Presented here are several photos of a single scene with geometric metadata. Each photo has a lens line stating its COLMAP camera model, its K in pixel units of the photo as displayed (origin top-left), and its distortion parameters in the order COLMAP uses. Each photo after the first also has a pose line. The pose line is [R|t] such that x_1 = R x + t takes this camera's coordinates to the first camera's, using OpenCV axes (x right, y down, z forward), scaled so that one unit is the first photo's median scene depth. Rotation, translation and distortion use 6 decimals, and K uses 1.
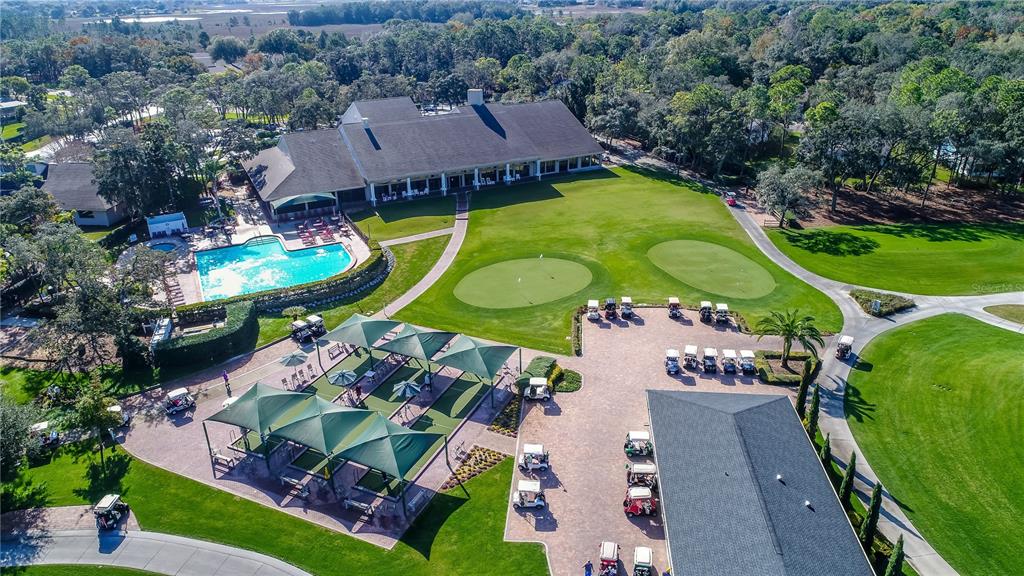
lens RADIAL K [[662.7, 0, 512.0], [0, 662.7, 288.0], [0, 0, 1]] dist [0.001587, 0.001202]
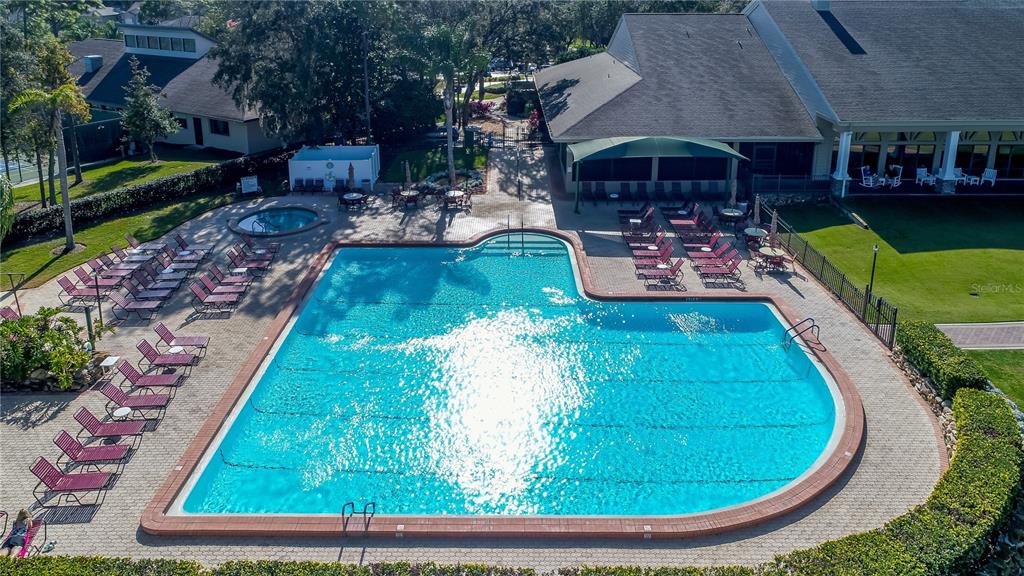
lens RADIAL K [[662.7, 0, 512.0], [0, 662.7, 288.0], [0, 0, 1]] dist [0.001587, 0.001202]
pose [[0.896502, 0.200785, -0.394930, -0.225682], [-0.199865, 0.978837, 0.043948, -0.058934], [0.395396, 0.039533, 0.917660, 0.637915]]
